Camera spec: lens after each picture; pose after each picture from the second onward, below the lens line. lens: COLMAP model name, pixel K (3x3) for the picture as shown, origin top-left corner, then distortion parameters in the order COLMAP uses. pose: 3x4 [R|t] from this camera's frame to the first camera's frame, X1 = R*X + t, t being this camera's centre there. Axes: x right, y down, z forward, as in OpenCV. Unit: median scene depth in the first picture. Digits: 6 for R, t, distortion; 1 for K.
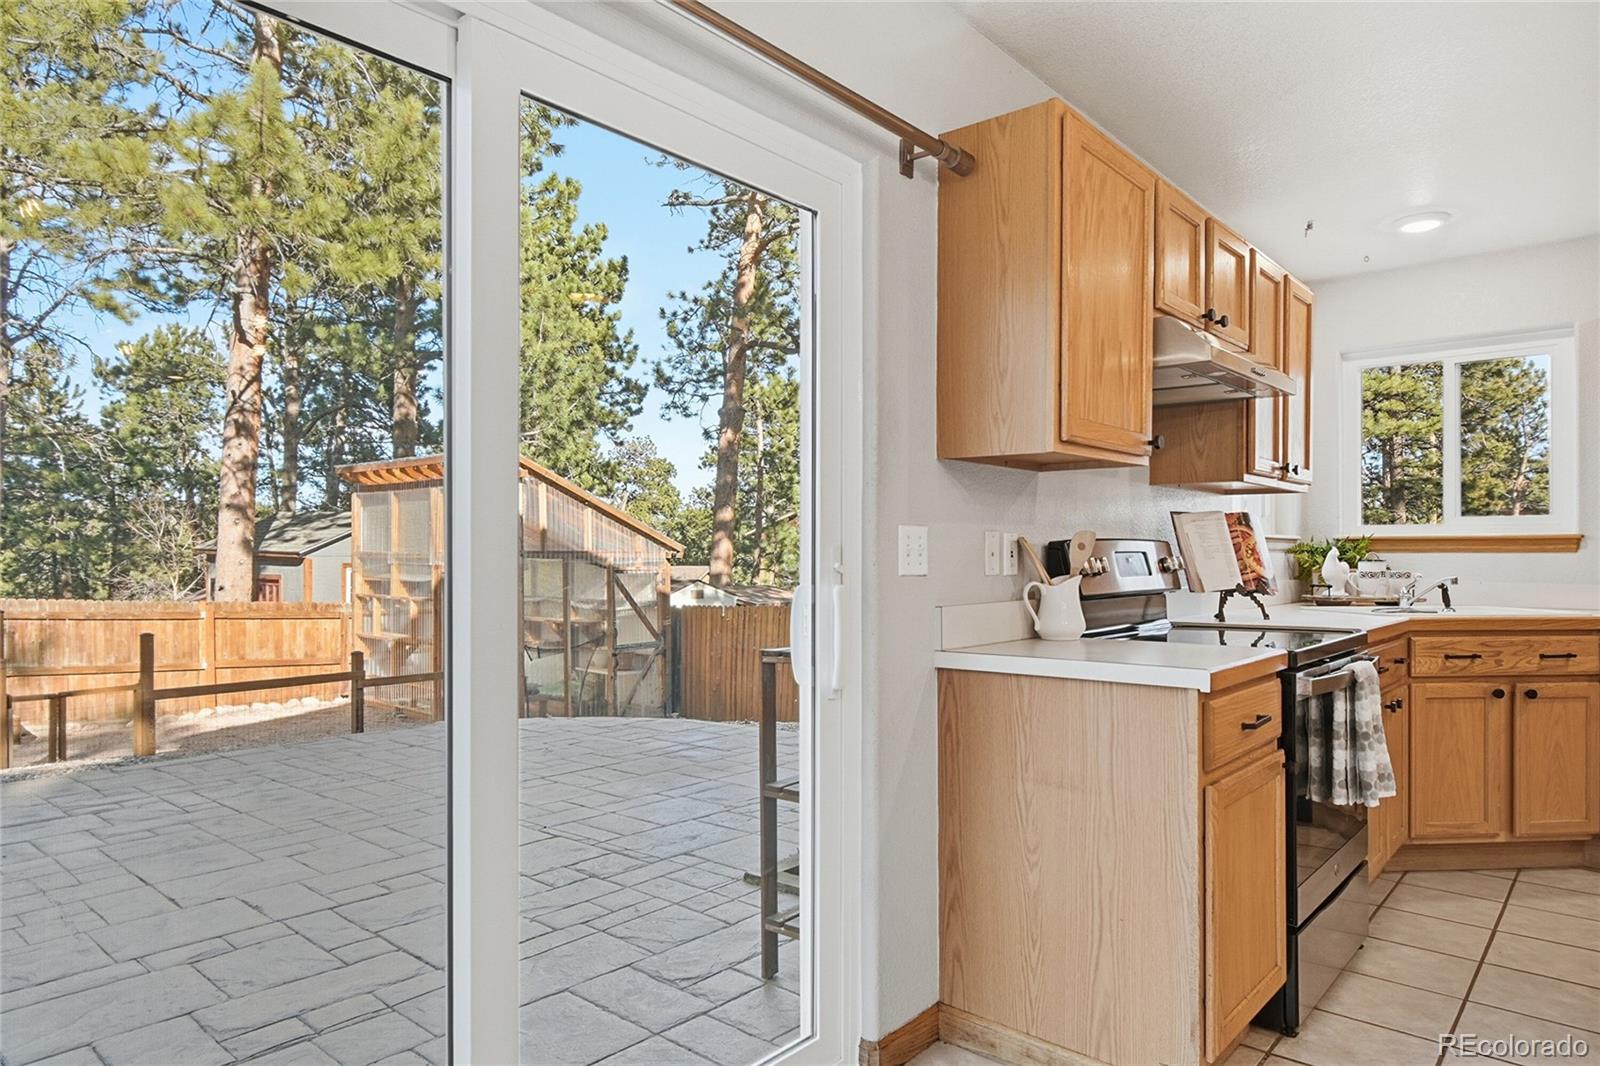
lens RADIAL K [[988.0, 0, 799.6], [0, 988.0, 556.2], [0, 0, 1]] dist [-0.000248, 0.000200]
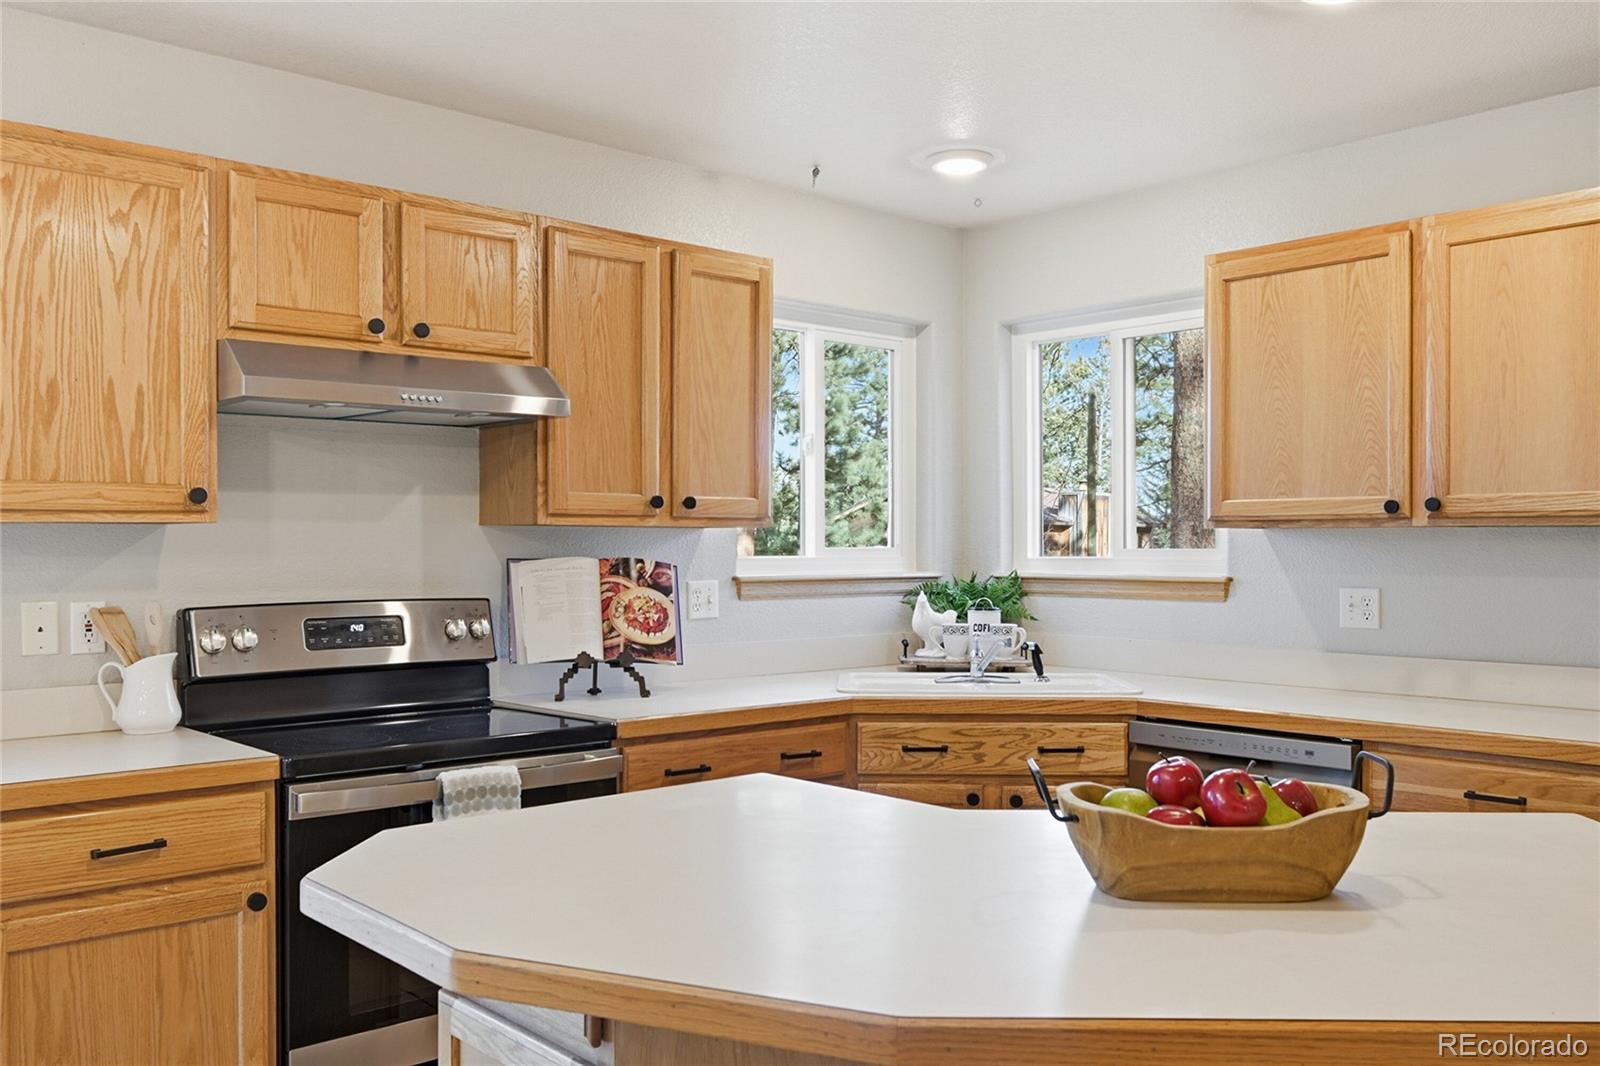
lens RADIAL K [[1356.5, 0, 802.3], [0, 1356.5, 546.4], [0, 0, 1]] dist [0.003793, -0.007389]
pose [[0.991940, -0.000575, -0.126706, 0.706737], [0.000364, 0.999999, -0.001683, -0.050391], [0.126706, 0.001623, 0.991939, -0.034688]]
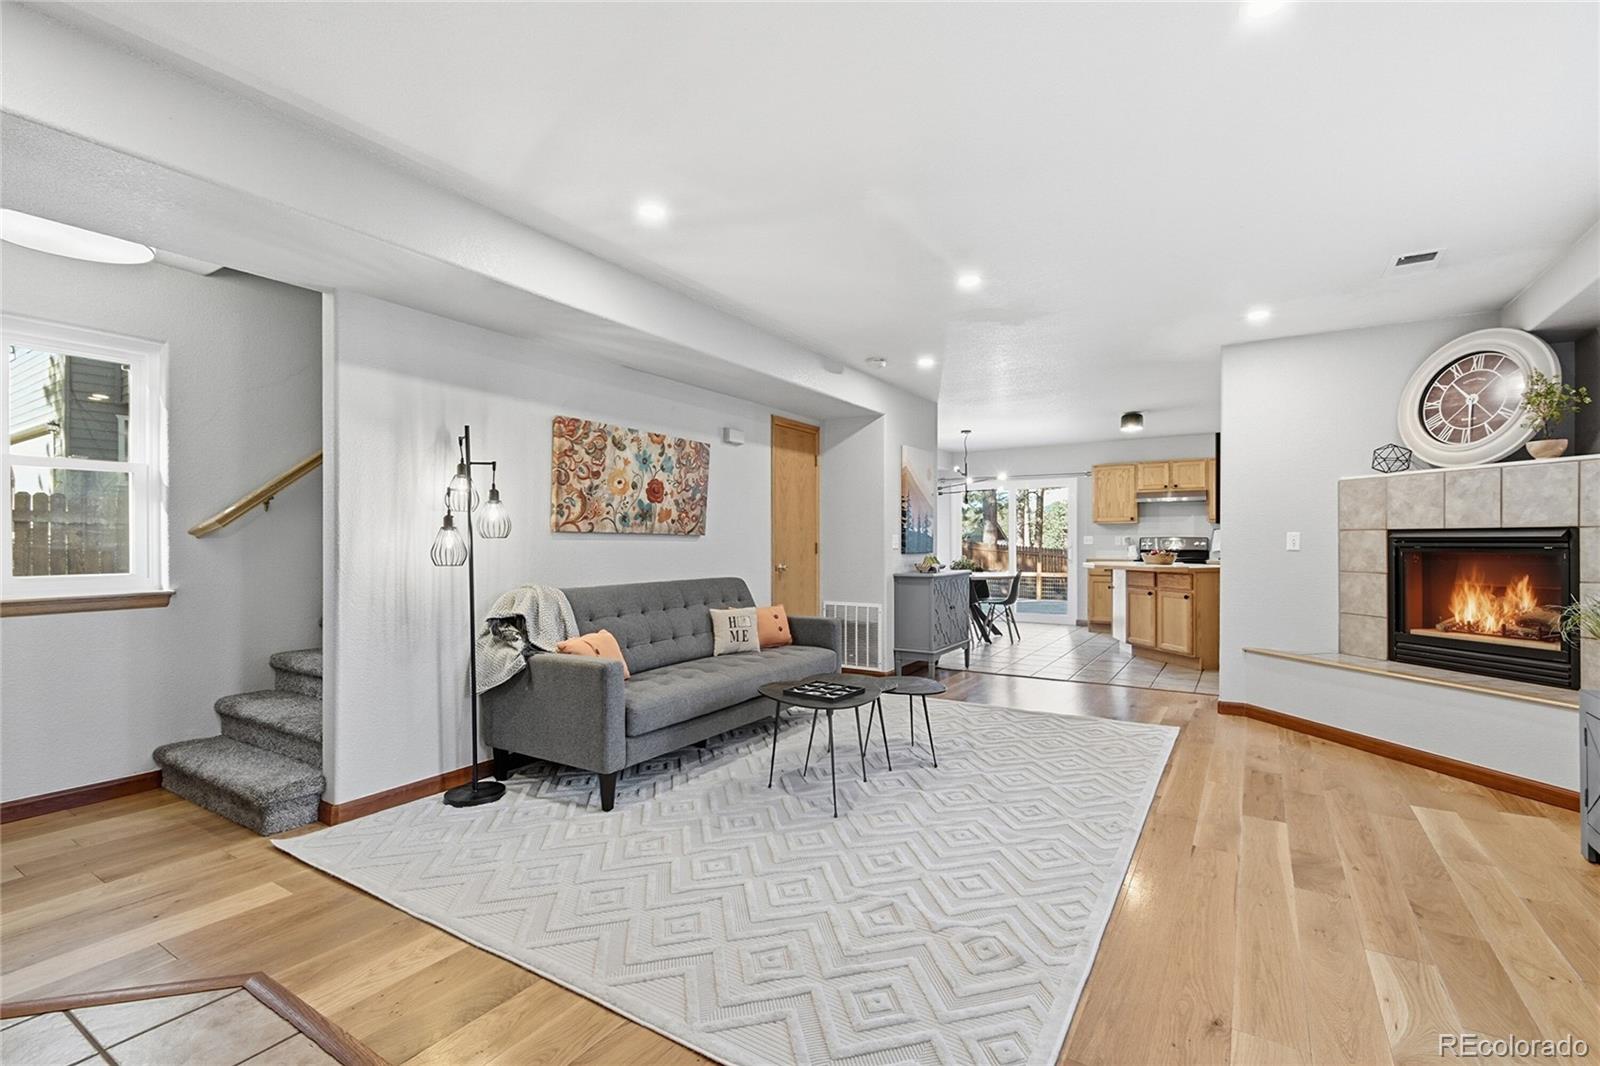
lens RADIAL K [[720.8, 0, 814.7], [0, 720.8, 538.7], [0, 0, 1]] dist [0.004720, -0.000365]
pose [[0.168352, -0.003849, -0.985719, 2.615028], [-0.002413, 0.999988, -0.004316, 0.004253], [0.985724, 0.003105, 0.168341, -0.848875]]
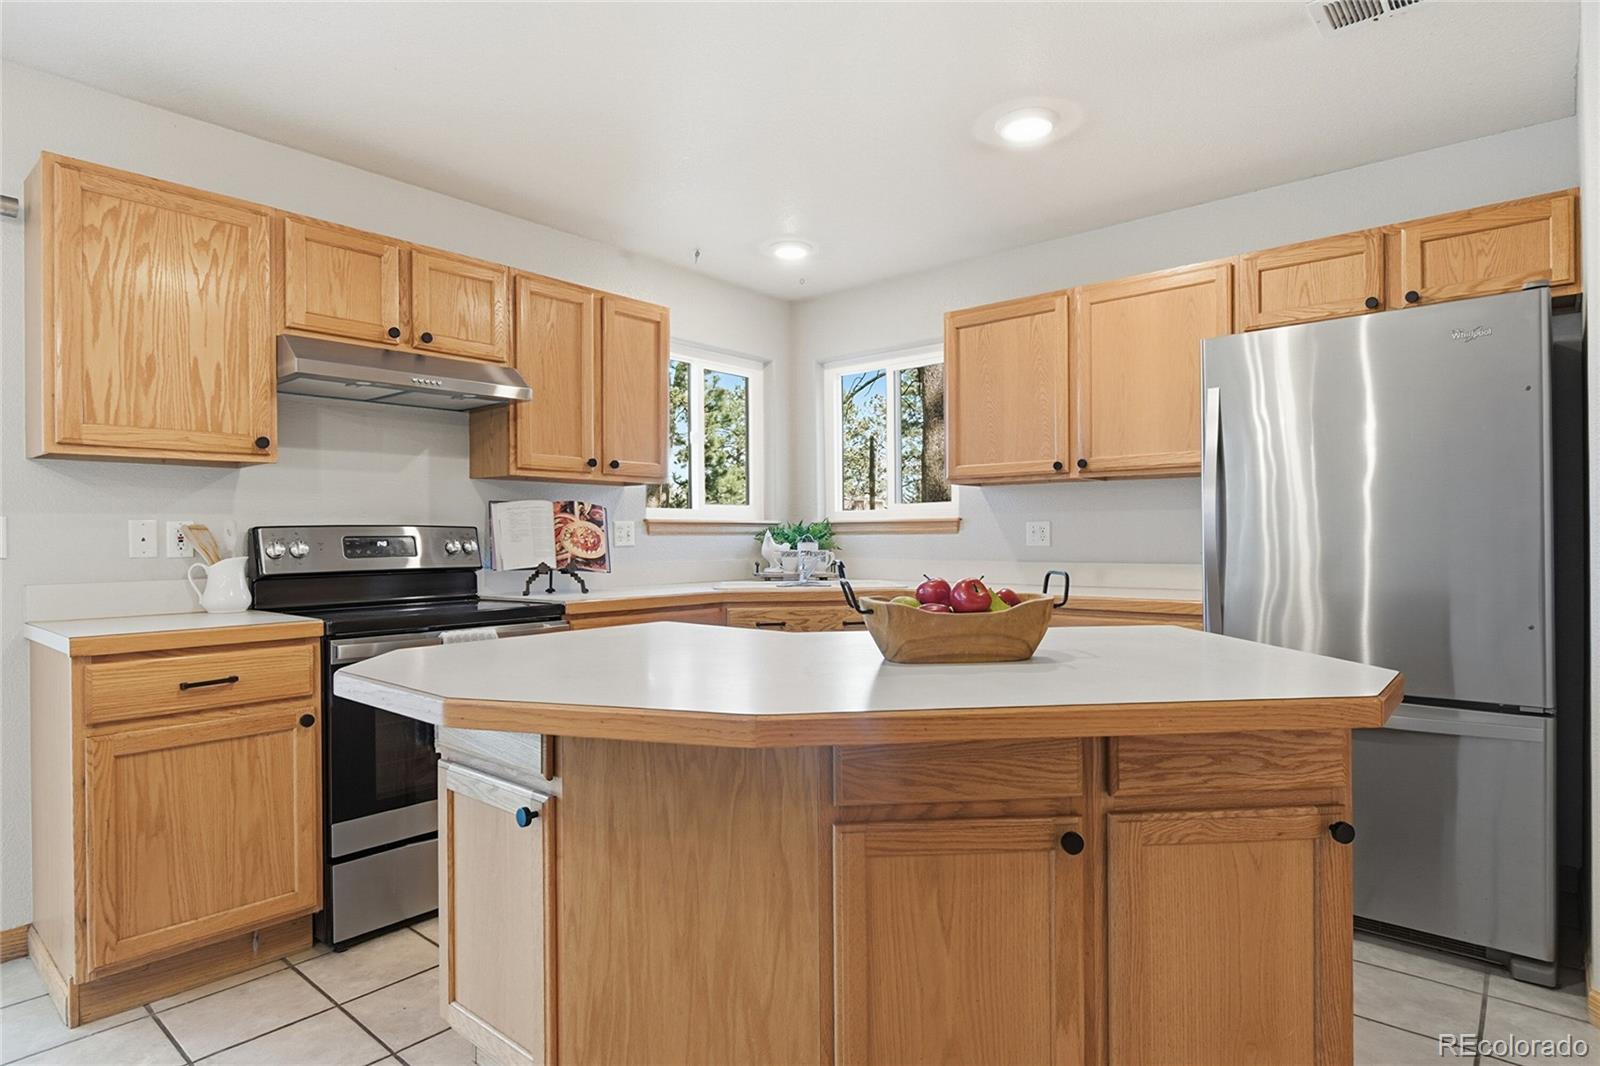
lens RADIAL K [[863.2, 0, 803.5], [0, 863.2, 535.8], [0, 0, 1]] dist [0.005029, -0.006454]
pose [[0.999970, -0.006647, 0.003955, 0.703706], [0.006663, 0.999969, -0.004086, 0.002111], [-0.003928, 0.004112, 0.999984, -0.014831]]
